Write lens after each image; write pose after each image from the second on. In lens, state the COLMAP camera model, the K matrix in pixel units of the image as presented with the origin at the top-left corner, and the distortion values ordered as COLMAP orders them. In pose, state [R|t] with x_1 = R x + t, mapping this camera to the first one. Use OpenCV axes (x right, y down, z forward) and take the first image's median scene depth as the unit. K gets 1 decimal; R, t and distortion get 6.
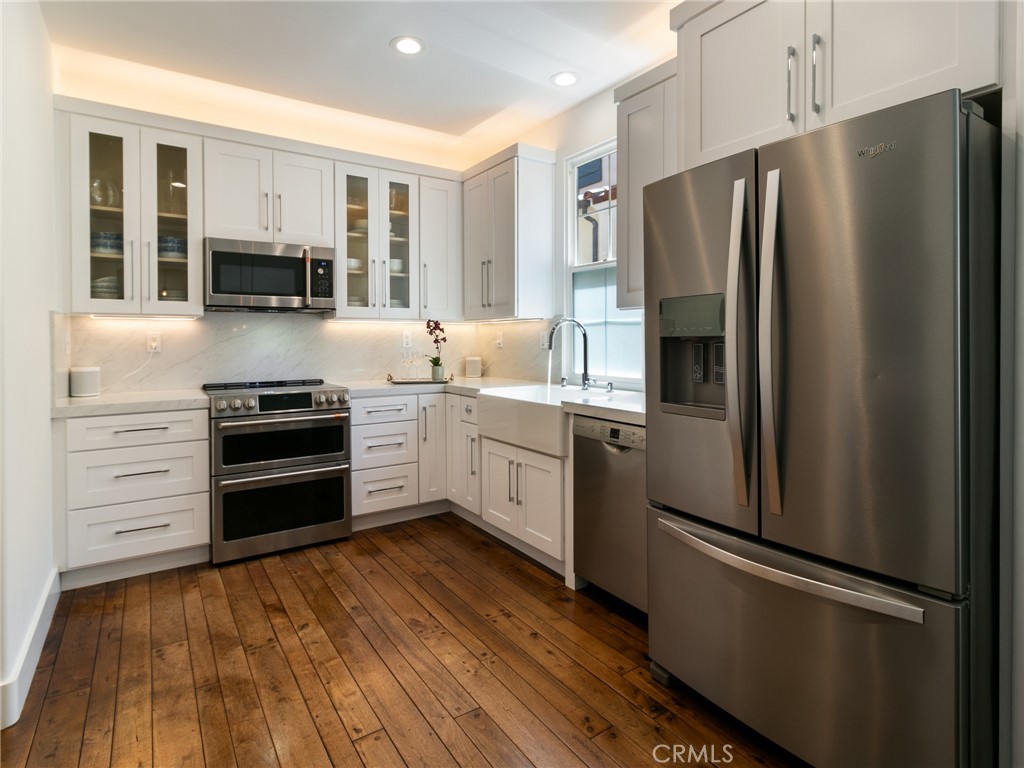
lens RADIAL K [[541.4, 0, 508.5], [0, 541.4, 344.0], [0, 0, 1]] dist [0.003124, -0.003094]
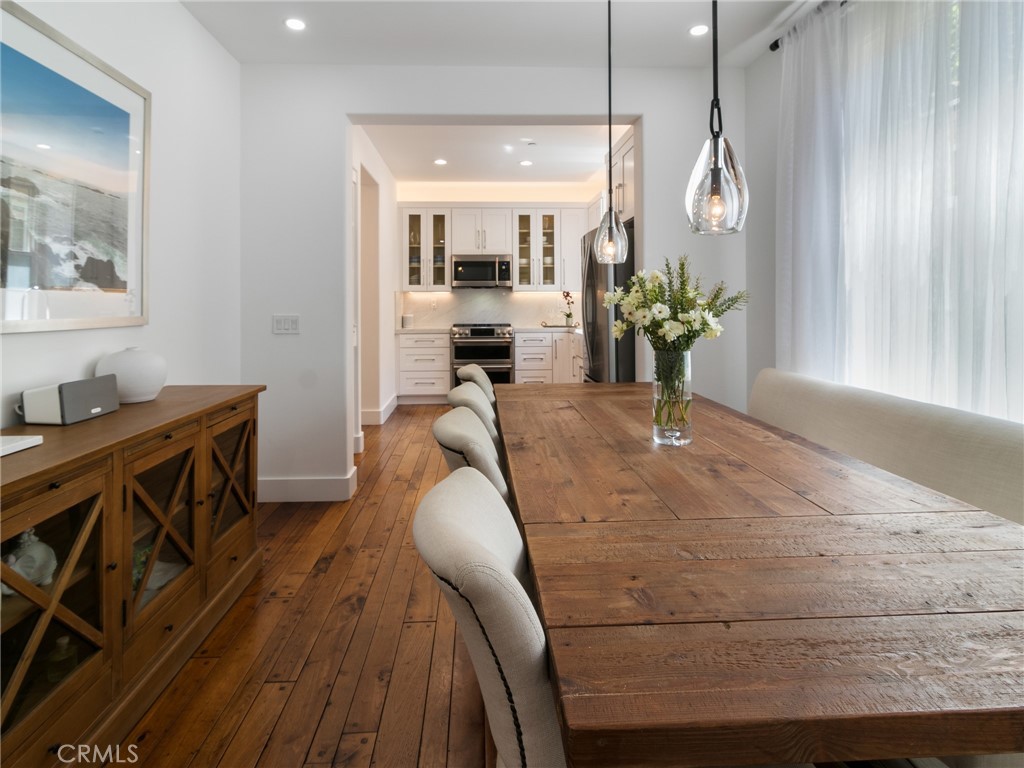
lens RADIAL K [[541.4, 0, 511.7], [0, 541.4, 300.3], [0, 0, 1]] dist [0.003124, -0.003094]
pose [[0.863284, -0.000138, -0.504719, 0.703635], [-0.004698, 0.999954, -0.008309, 0.000470], [0.504697, 0.009544, 0.863244, -0.707441]]
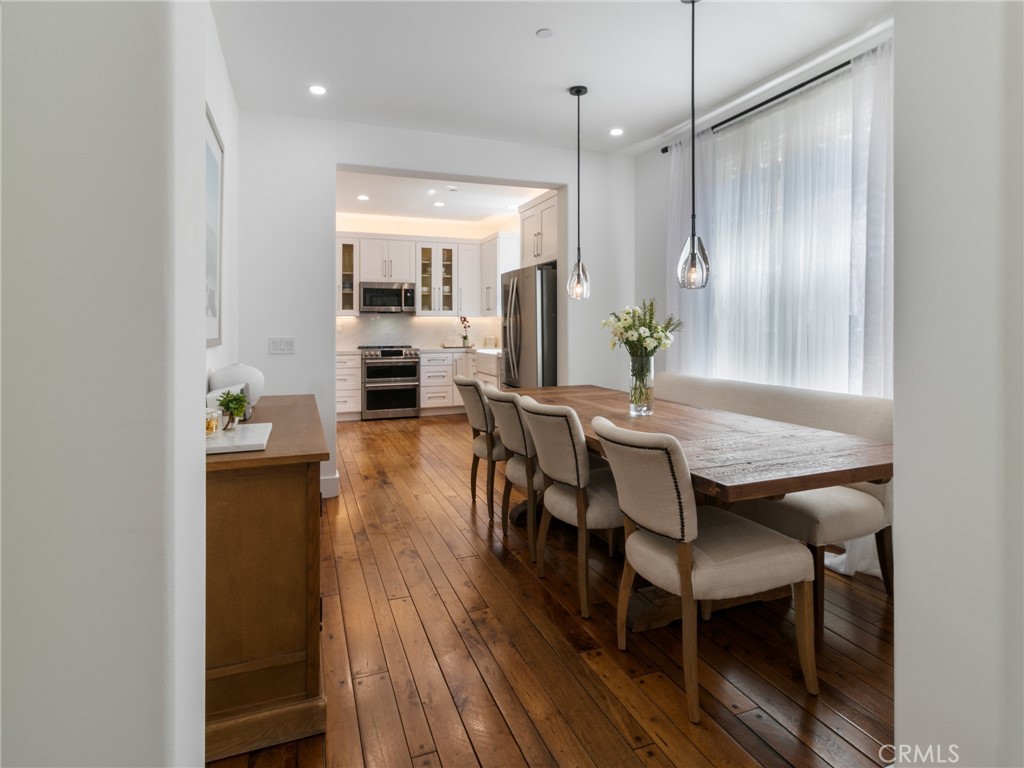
lens RADIAL K [[541.4, 0, 508.6], [0, 541.4, 323.7], [0, 0, 1]] dist [0.003124, -0.003094]
pose [[0.977443, 0.003172, -0.211174, 0.528336], [-0.005651, 0.999922, -0.011134, 0.003962], [0.211122, 0.012076, 0.977385, -1.082862]]
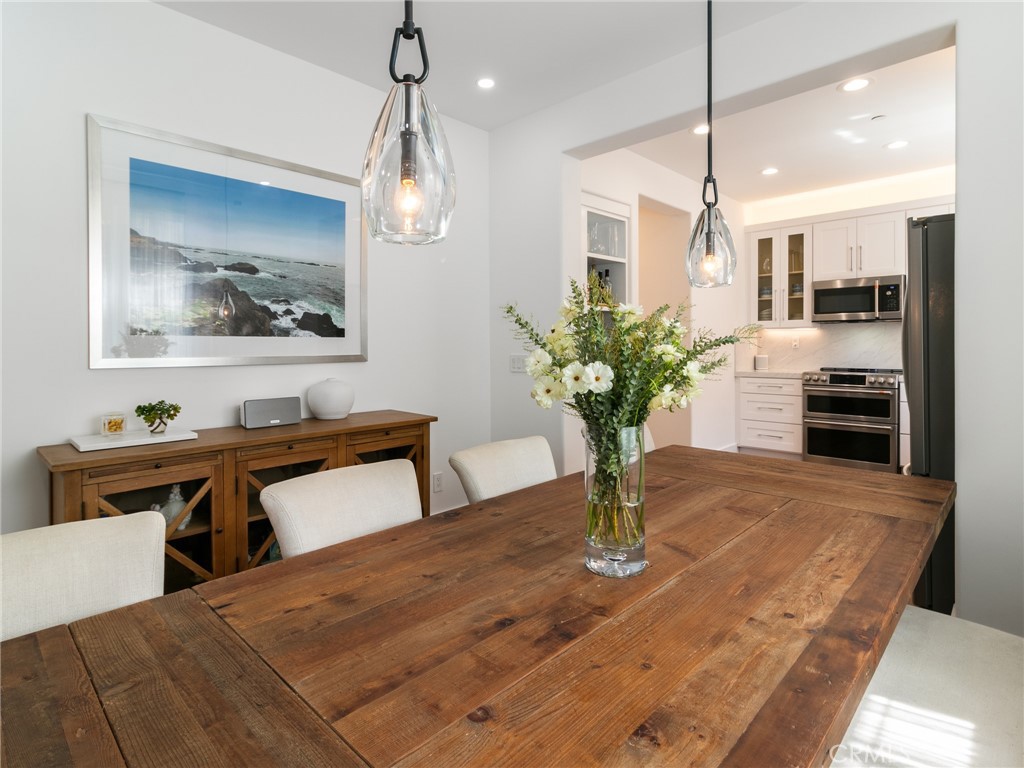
lens RADIAL K [[541.4, 0, 523.4], [0, 541.4, 348.3], [0, 0, 1]] dist [0.003124, -0.003094]
pose [[0.223929, 0.014770, -0.974493, 0.893422], [-0.001891, 0.999890, 0.014720, -0.007423], [0.974604, -0.001453, 0.223933, -0.280172]]
